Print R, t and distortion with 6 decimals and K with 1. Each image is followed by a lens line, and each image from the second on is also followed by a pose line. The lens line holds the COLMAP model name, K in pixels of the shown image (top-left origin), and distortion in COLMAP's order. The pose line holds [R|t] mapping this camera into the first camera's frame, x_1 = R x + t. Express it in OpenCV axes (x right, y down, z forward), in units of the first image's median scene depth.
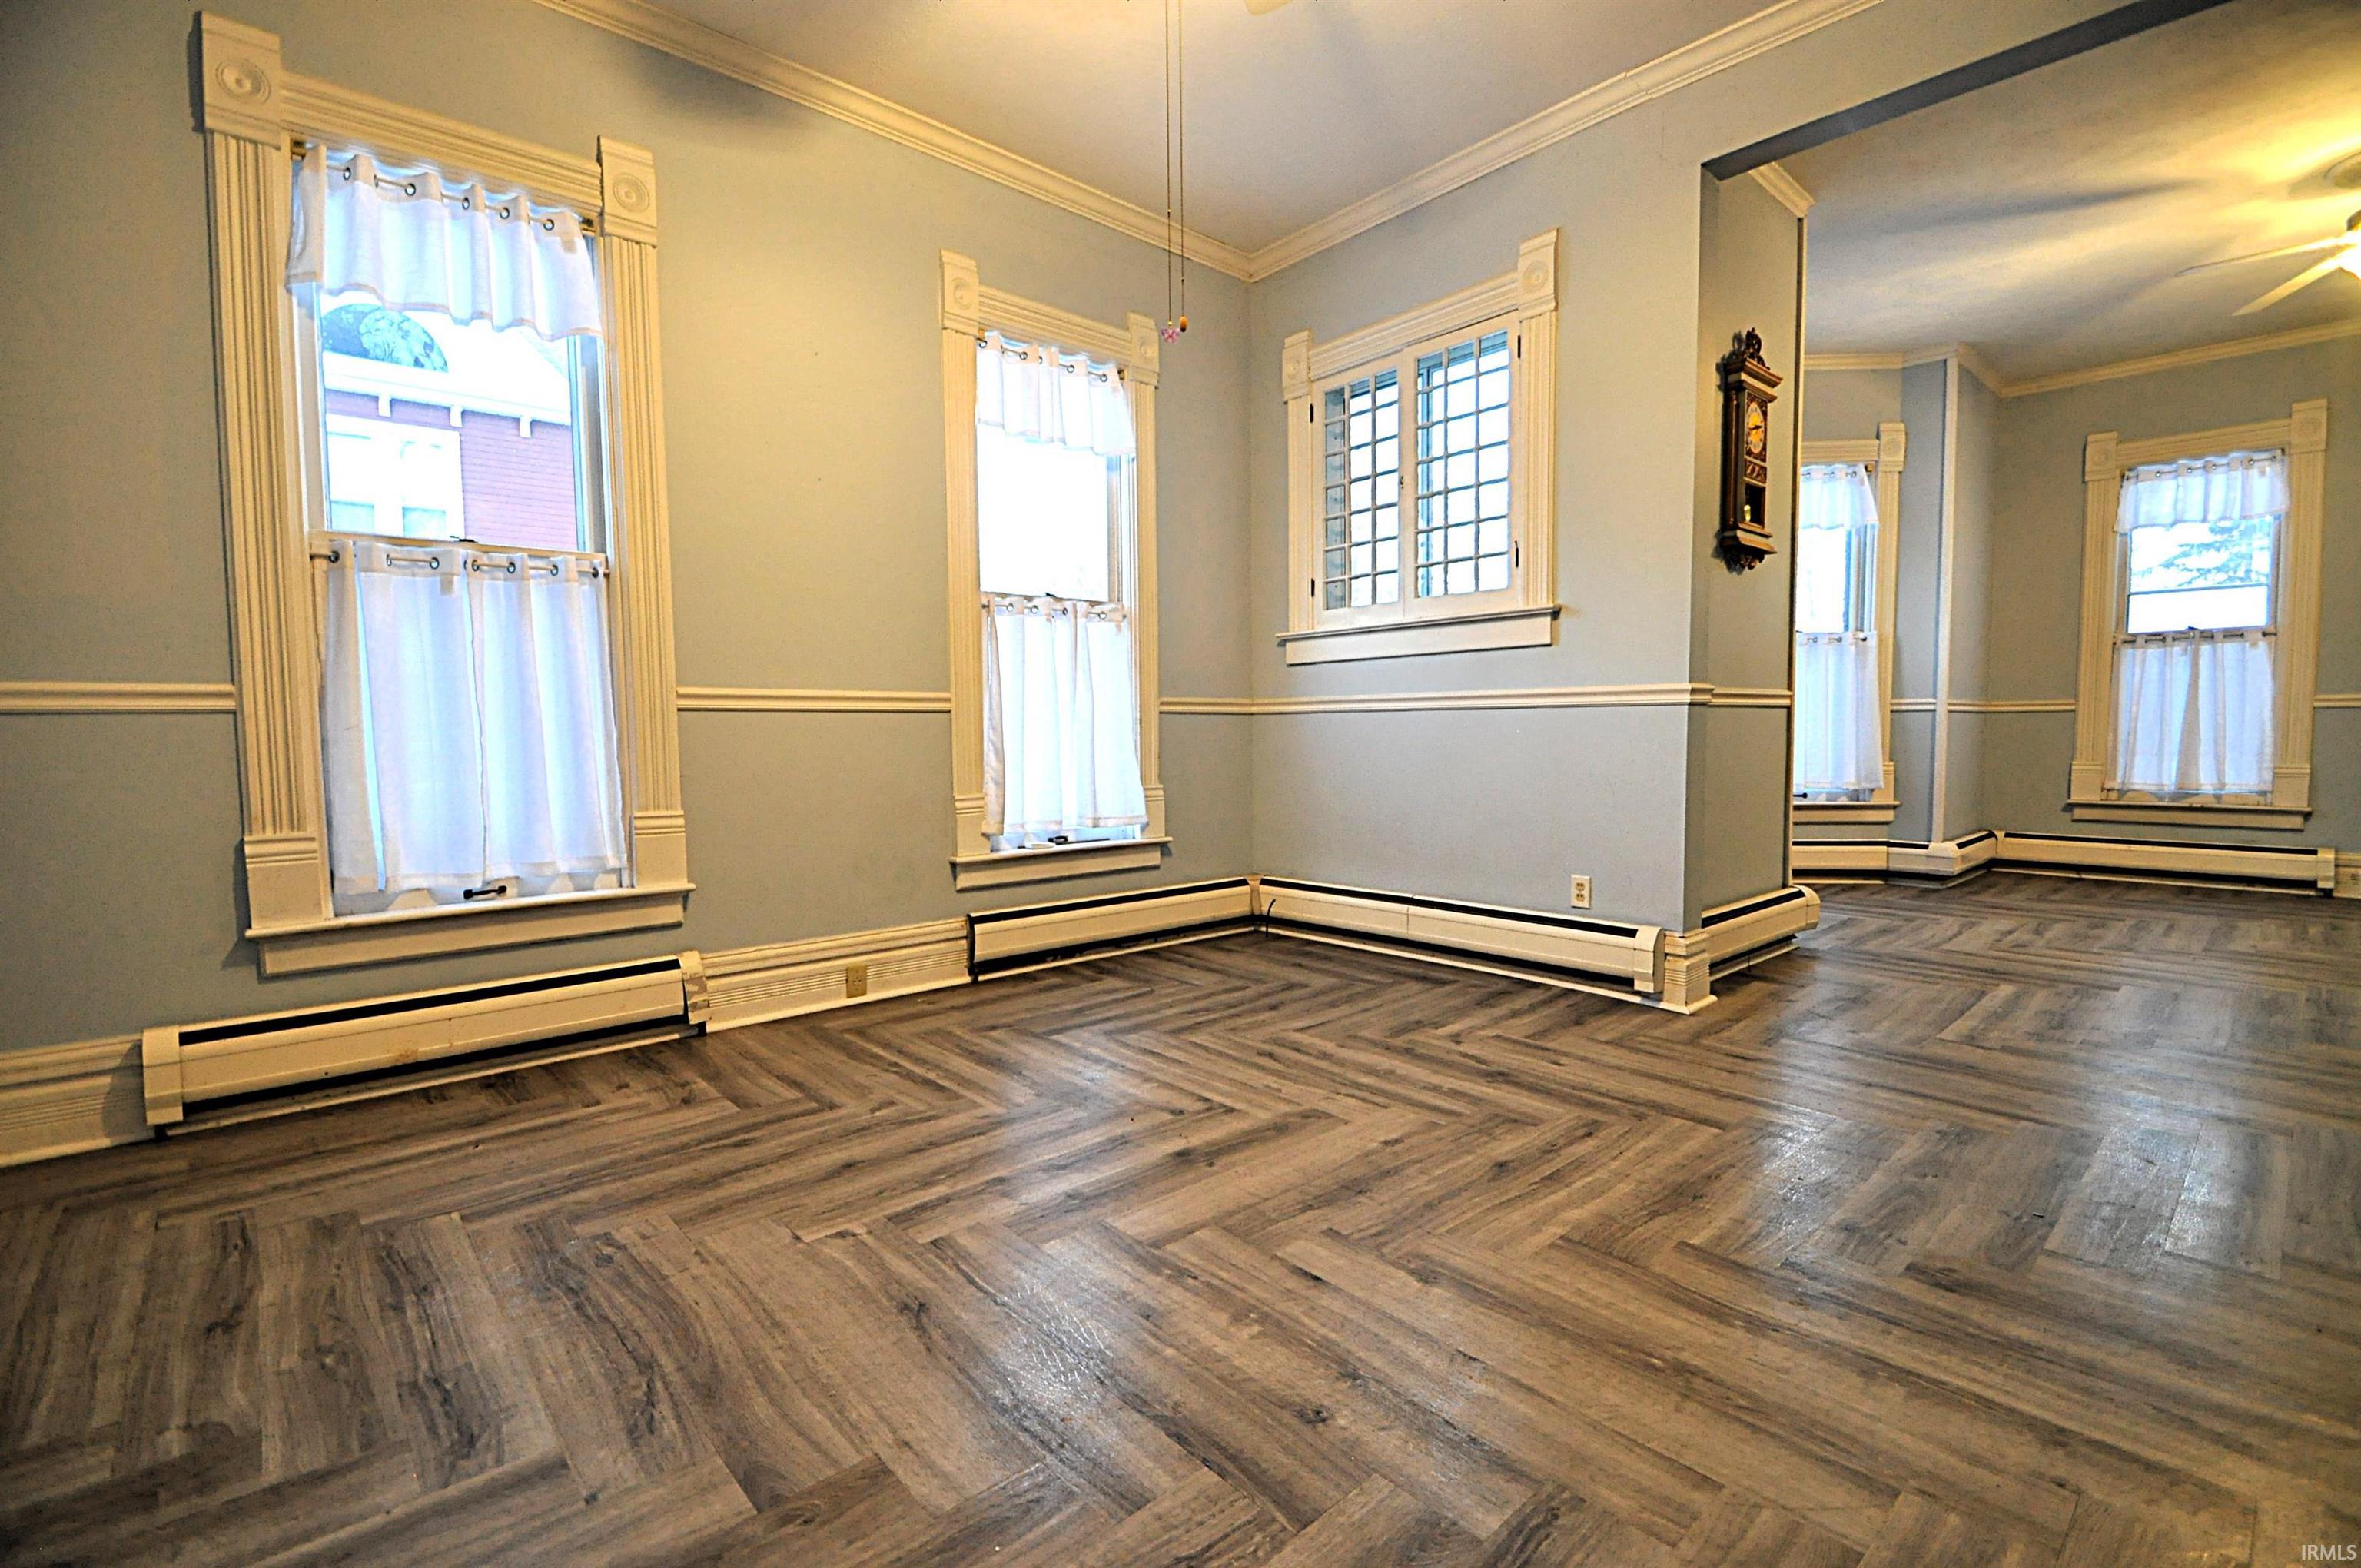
lens RADIAL K [[1032.6, 0, 1175.2], [0, 1032.6, 793.8], [0, 0, 1]] dist [0.006077, -0.011315]
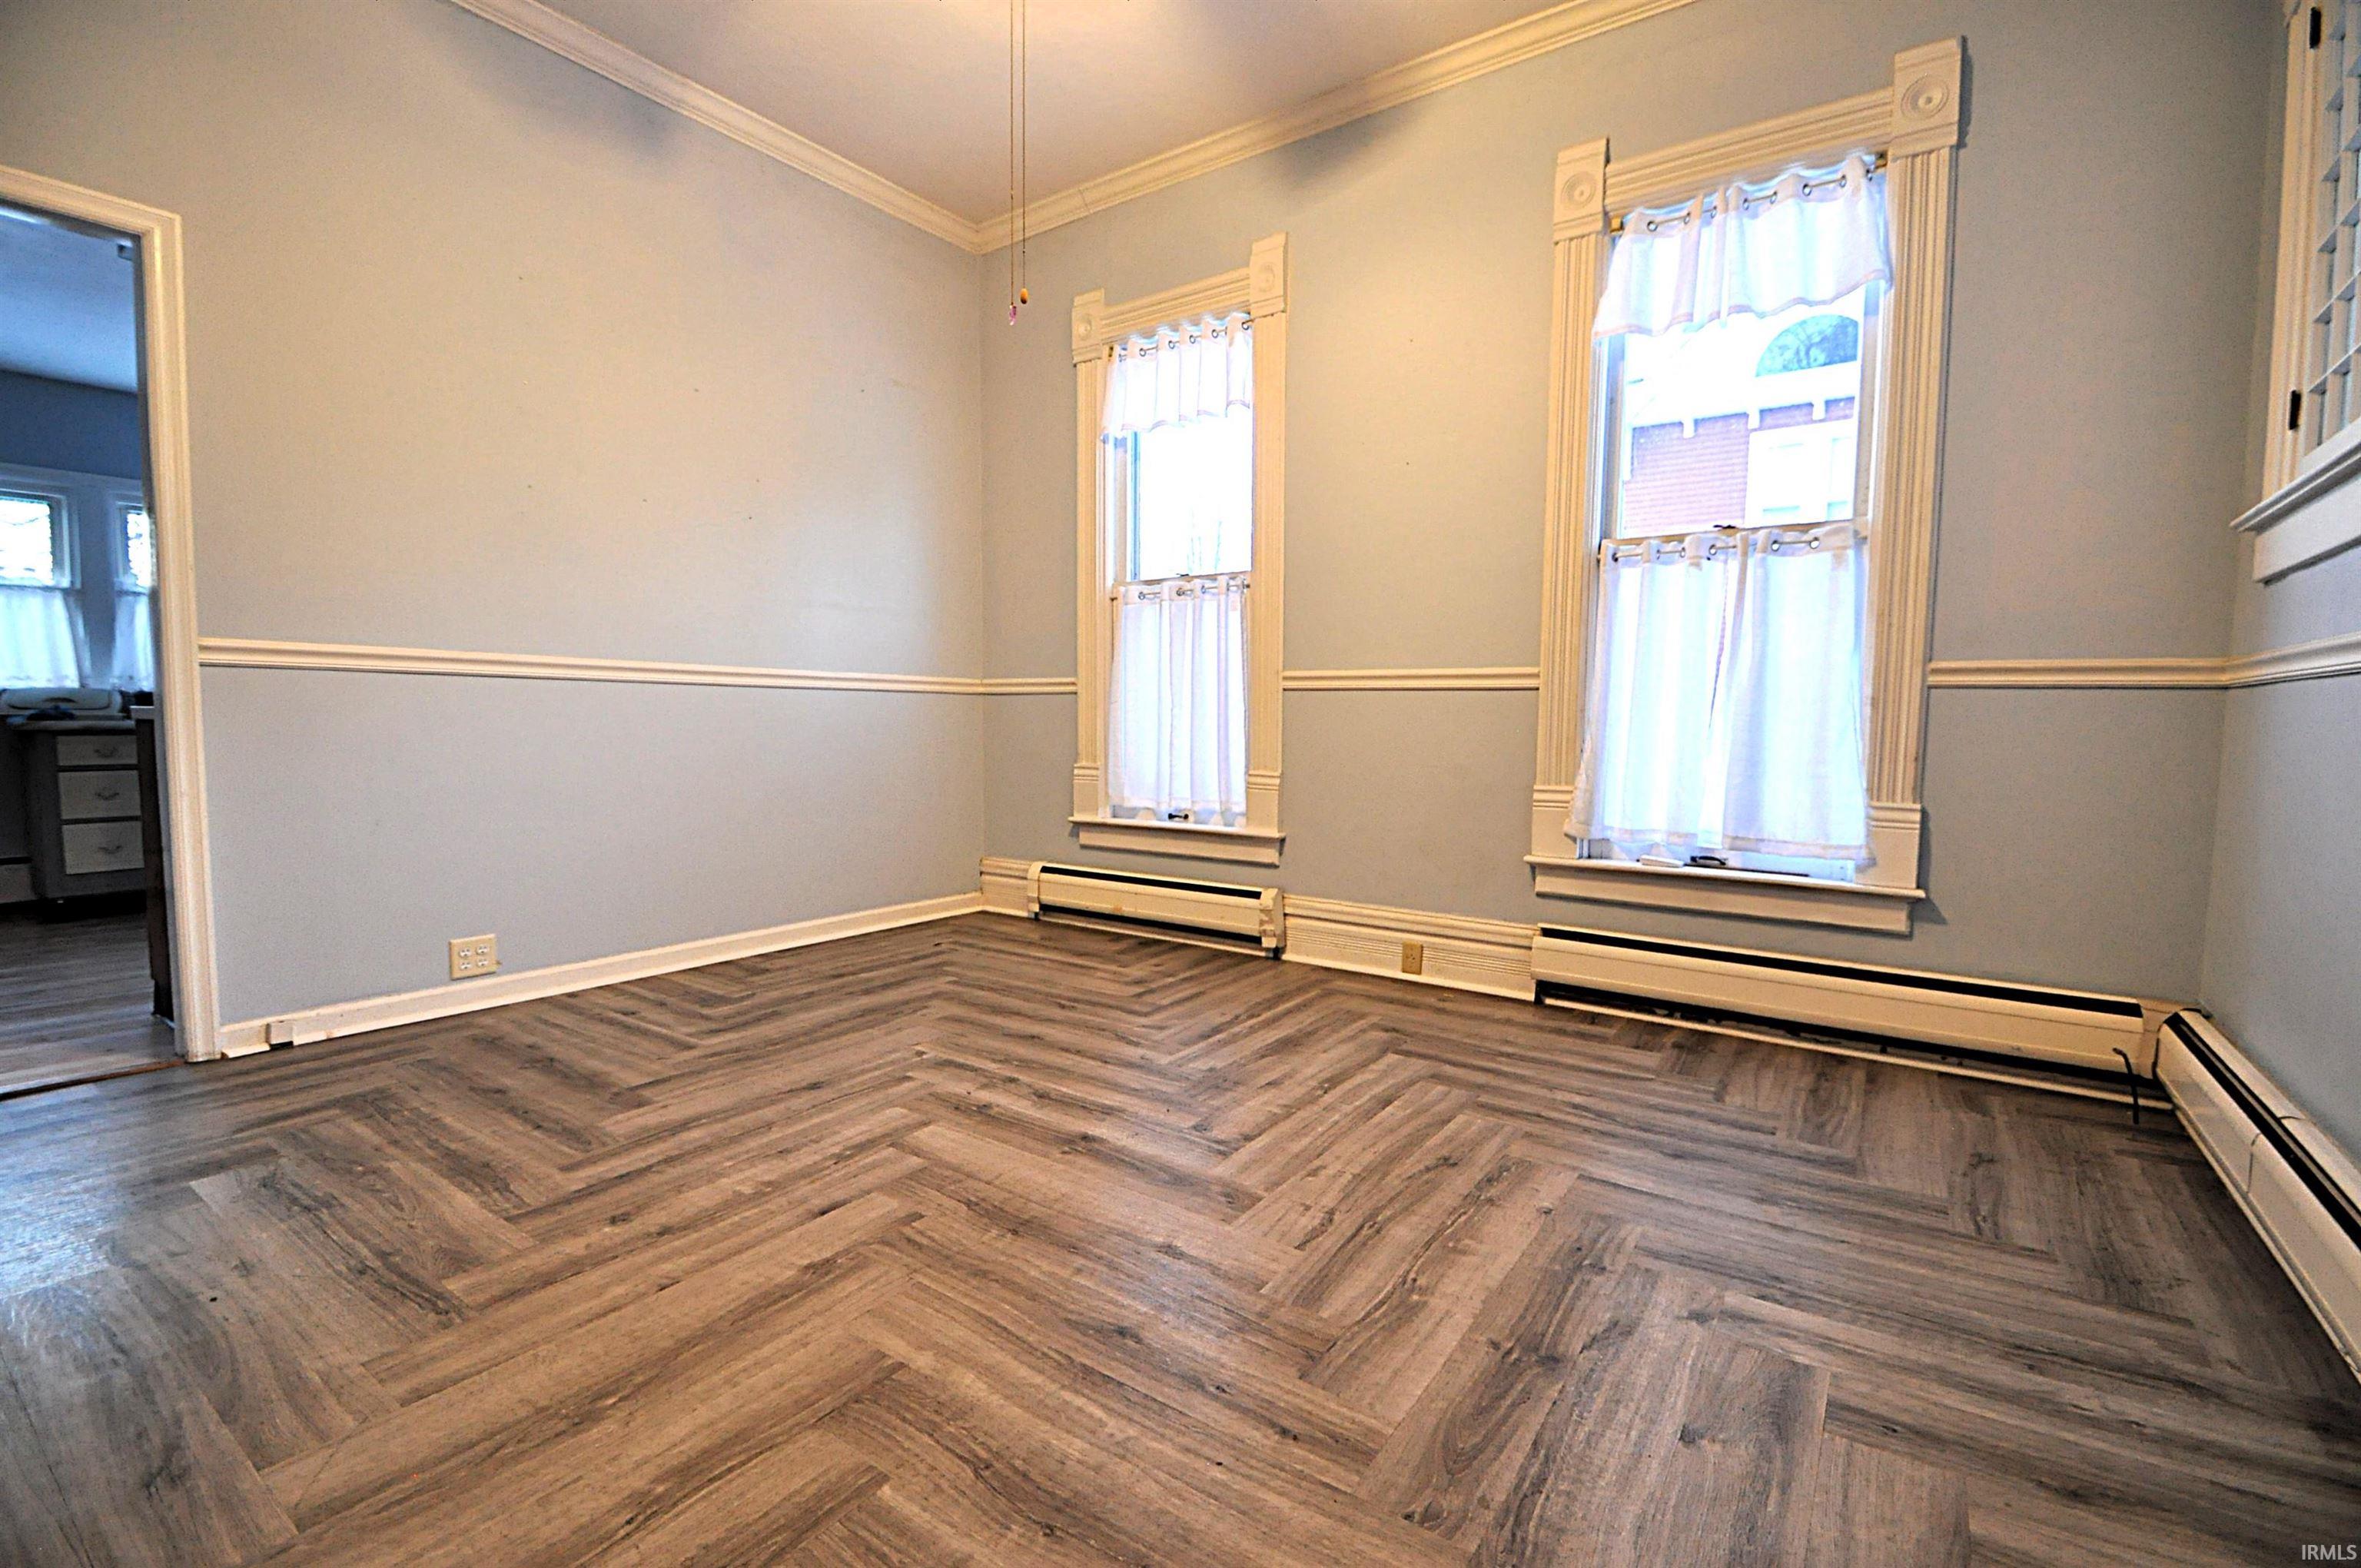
lens RADIAL K [[1032.6, 0, 1168.6], [0, 1032.6, 793.0], [0, 0, 1]] dist [0.006077, -0.011315]
pose [[0.225332, 0.084470, -0.970613, 0.618564], [-0.074700, 0.994800, 0.069233, -0.031533], [0.971414, 0.056904, 0.230470, 0.546819]]
